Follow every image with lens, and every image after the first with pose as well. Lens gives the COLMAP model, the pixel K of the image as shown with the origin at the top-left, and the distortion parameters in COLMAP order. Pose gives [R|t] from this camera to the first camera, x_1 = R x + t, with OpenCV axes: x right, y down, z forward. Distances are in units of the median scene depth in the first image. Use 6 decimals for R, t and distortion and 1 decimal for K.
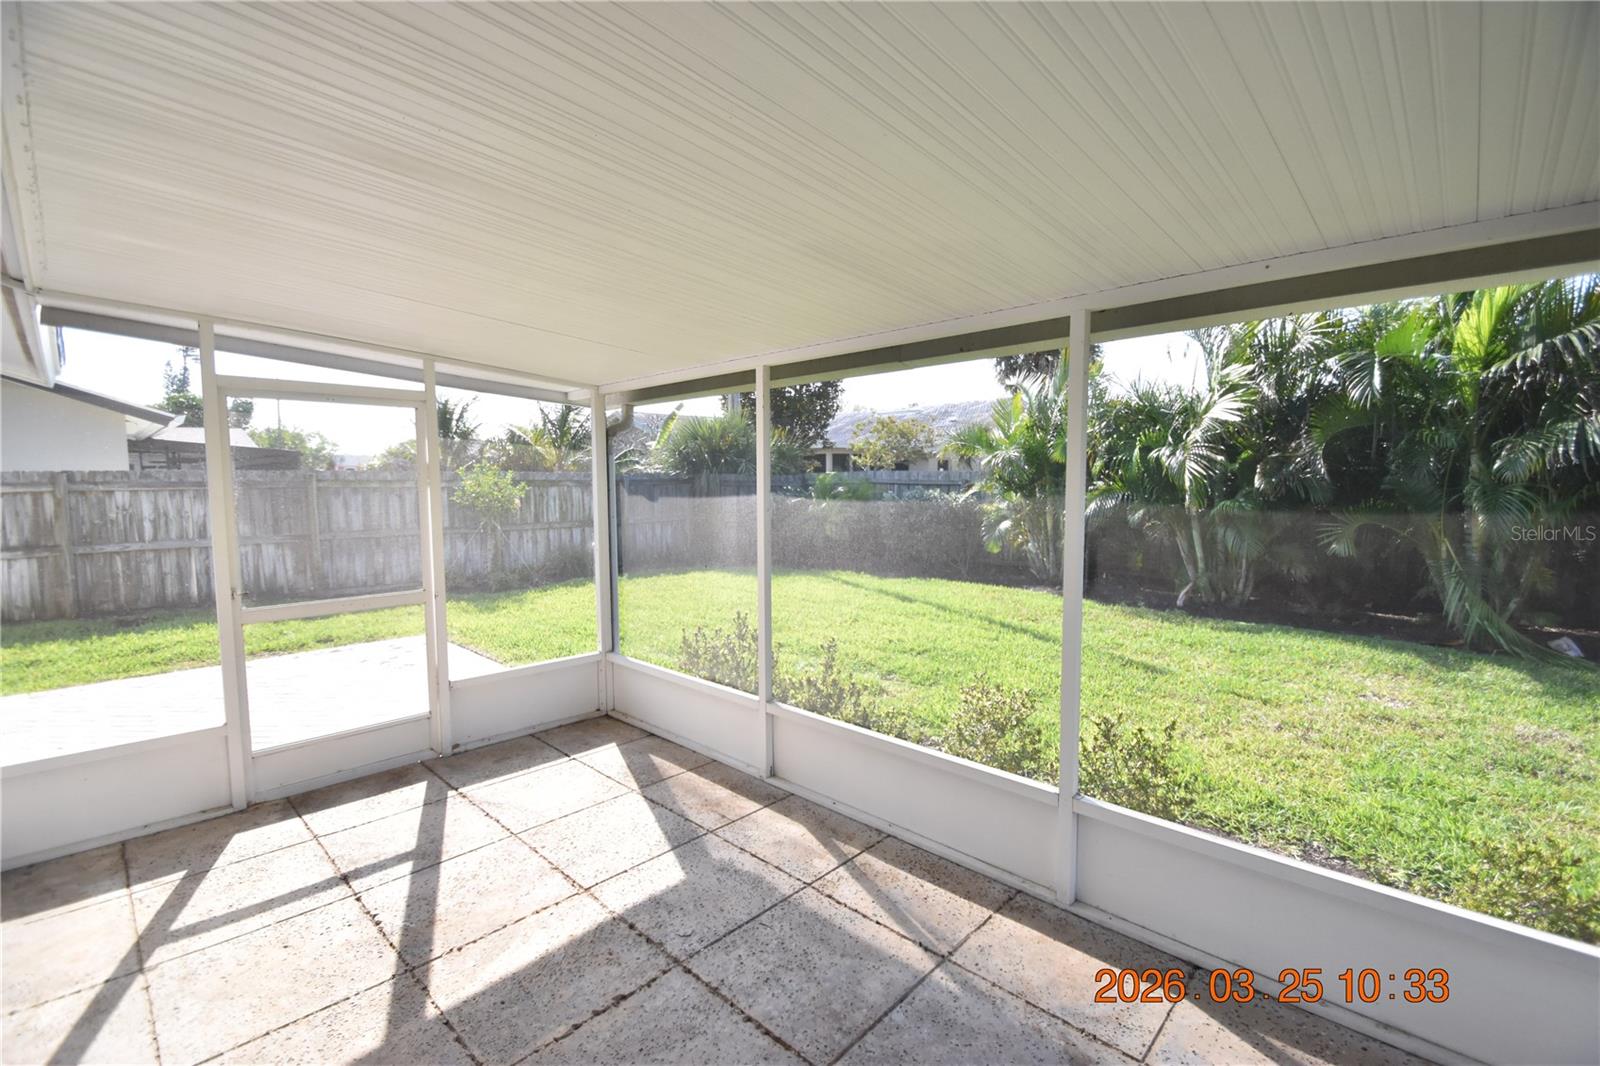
lens RADIAL K [[701.3, 0, 799.0], [0, 701.3, 537.7], [0, 0, 1]] dist [0.017730, -0.017344]
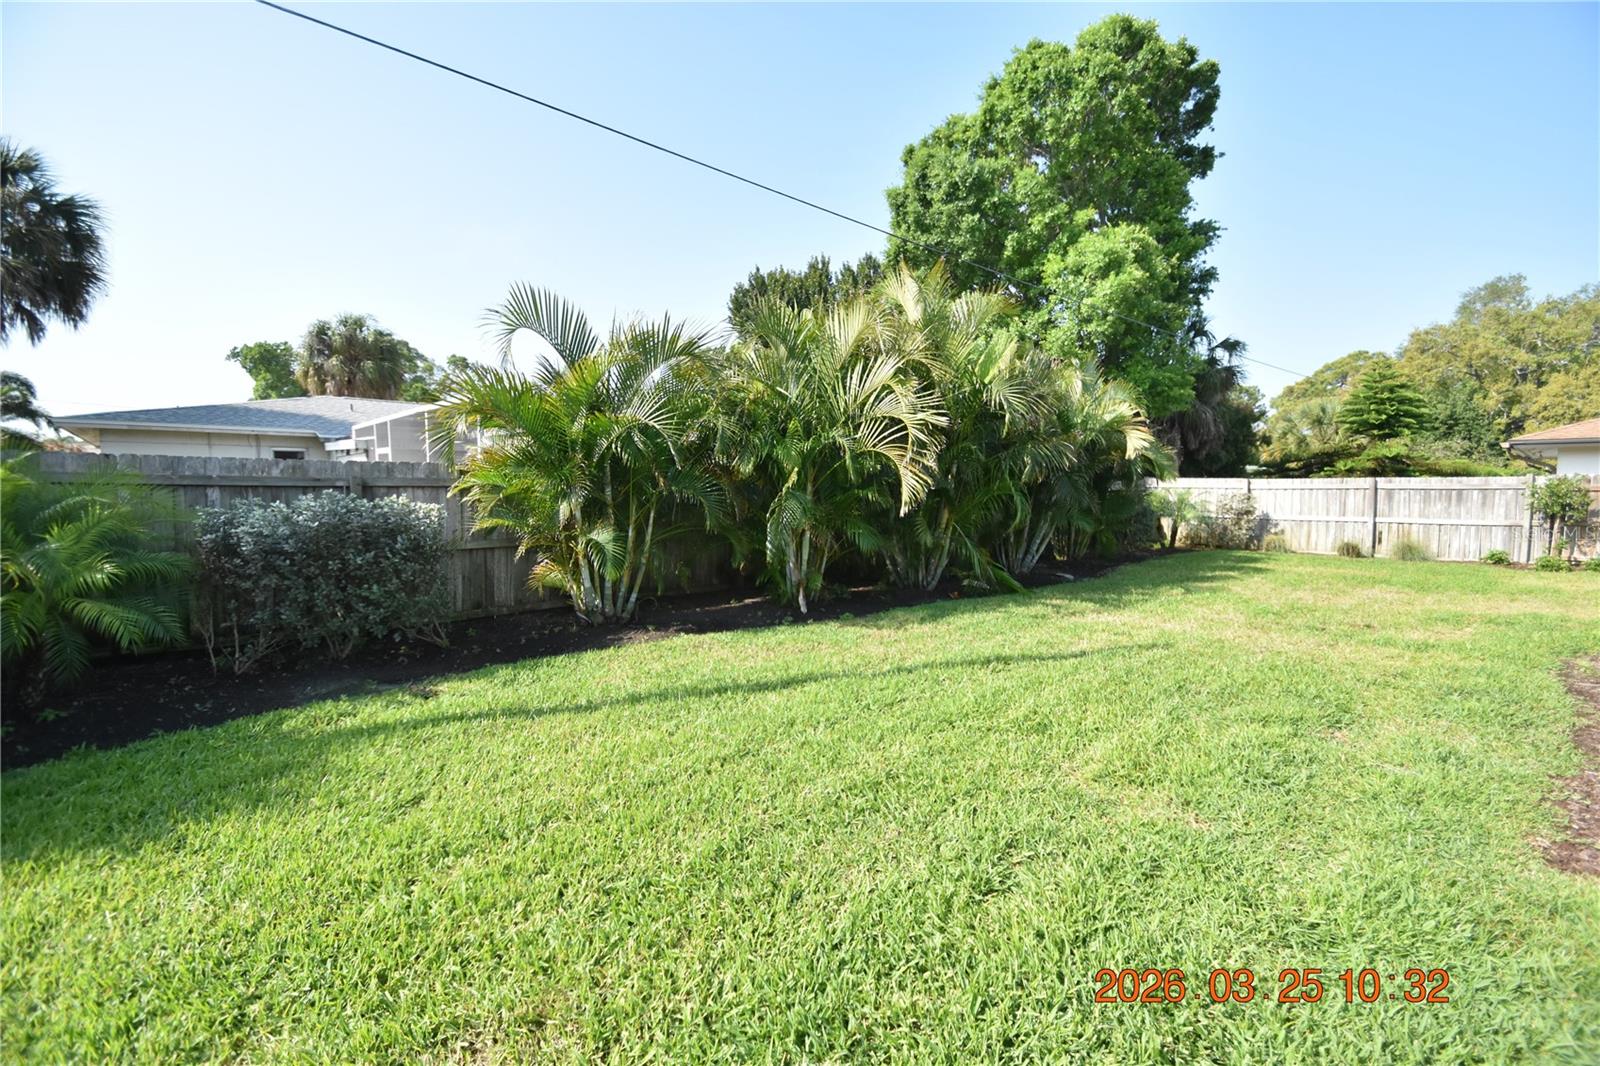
lens RADIAL K [[701.3, 0, 799.0], [0, 701.3, 537.7], [0, 0, 1]] dist [0.017730, -0.017344]
pose [[0.064099, -0.067293, 0.995672, -0.439275], [0.084223, 0.994529, 0.061793, -0.070458], [-0.994383, 0.079898, 0.069416, 1.062879]]
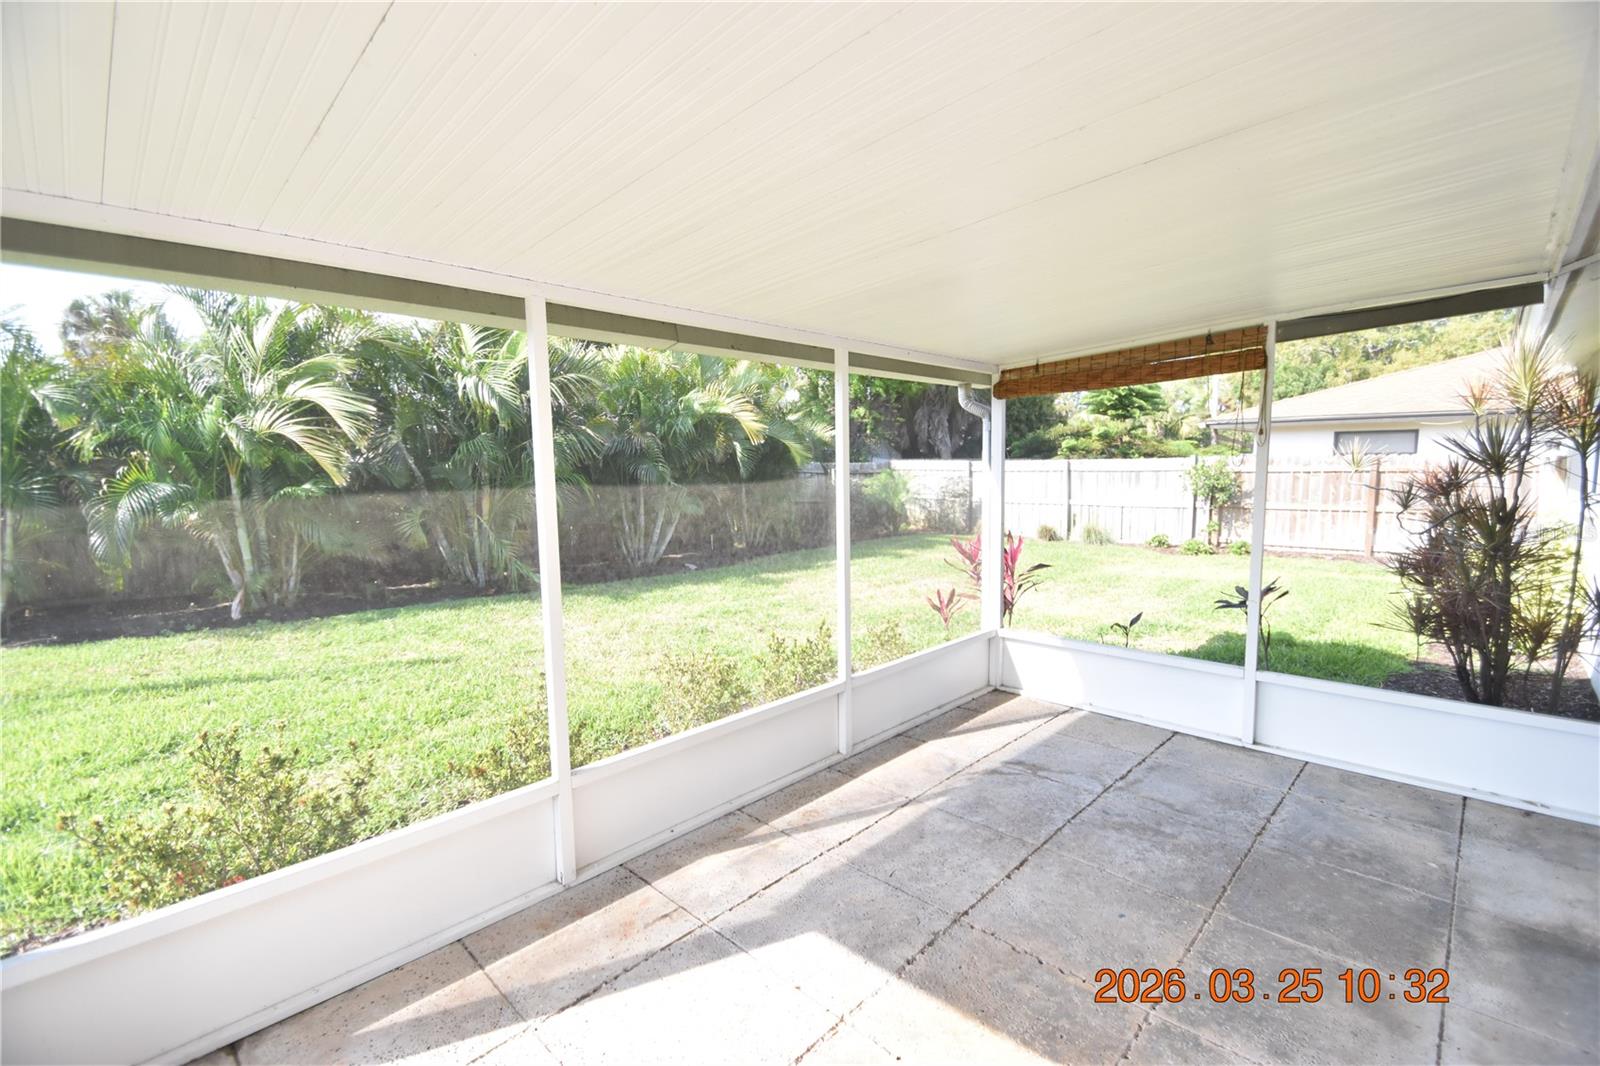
lens RADIAL K [[701.3, 0, 799.0], [0, 701.3, 537.7], [0, 0, 1]] dist [0.017730, -0.017344]
pose [[0.009304, -0.098045, 0.995139, -0.335102], [0.091013, 0.991134, 0.096799, -0.024671], [-0.995806, 0.089670, 0.018145, 0.335885]]
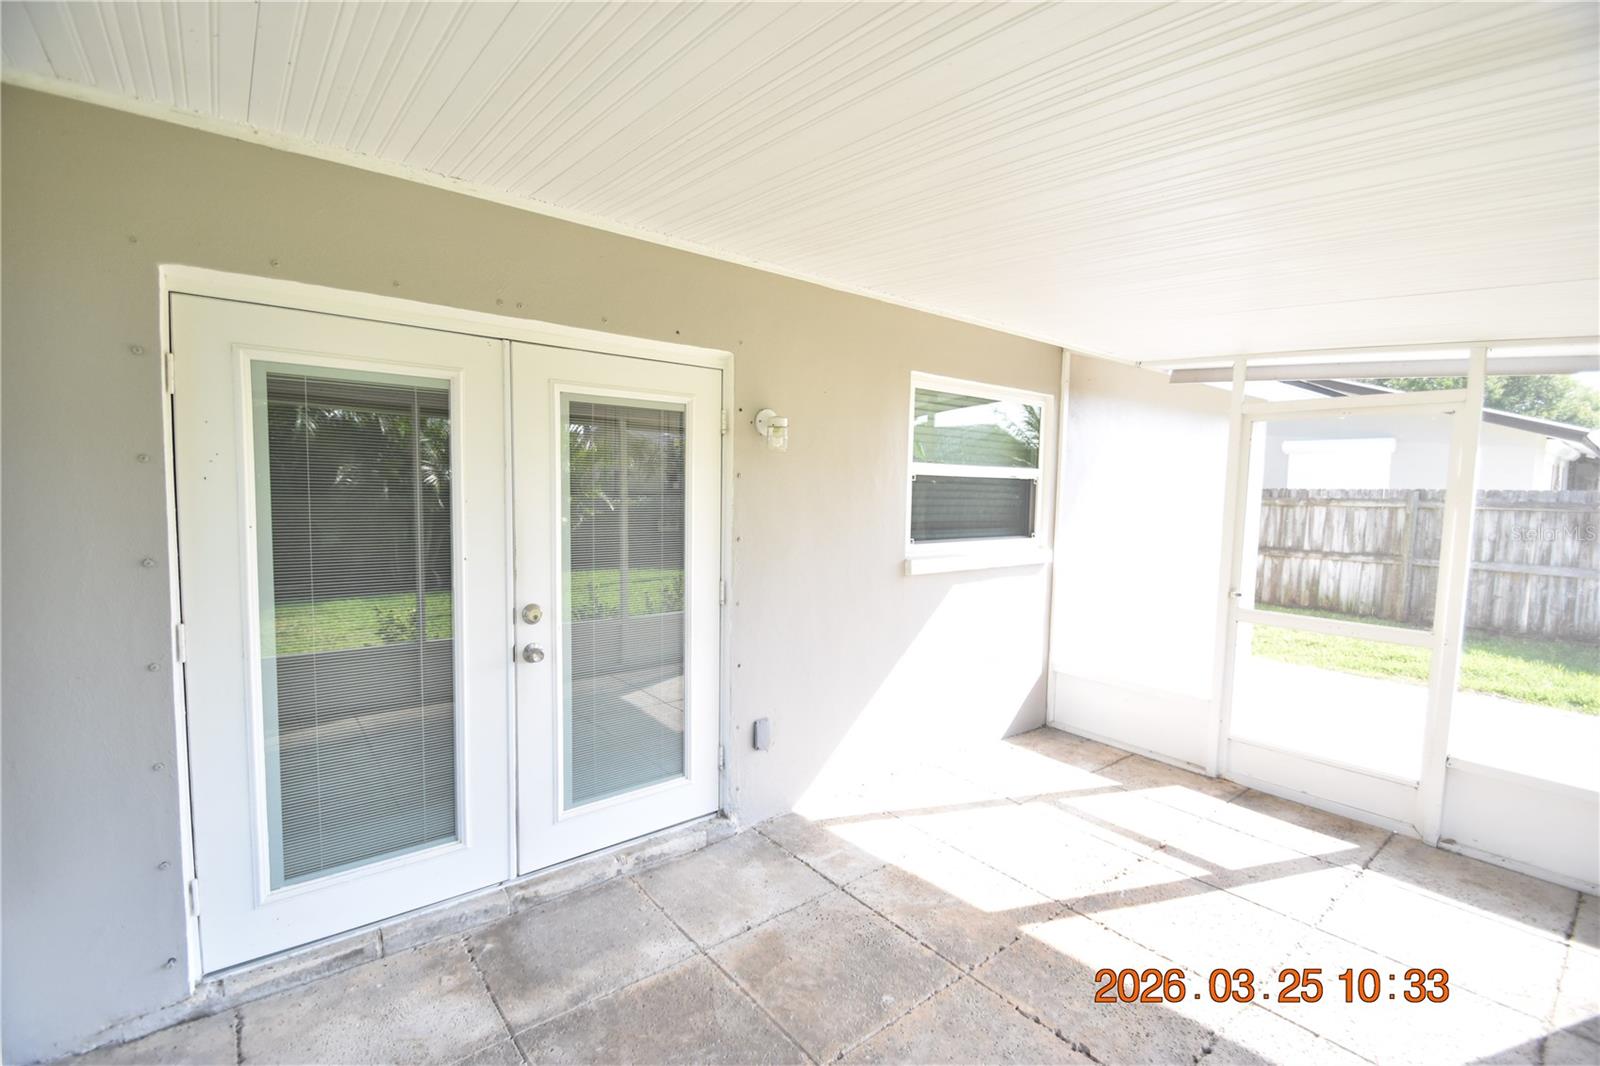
lens RADIAL K [[701.3, 0, 799.0], [0, 701.3, 537.7], [0, 0, 1]] dist [0.017730, -0.017344]
pose [[-0.123094, 0.072249, -0.989762, 0.178212], [-0.101720, 0.991175, 0.085003, -0.015047], [0.987168, 0.111142, -0.114658, 0.177762]]
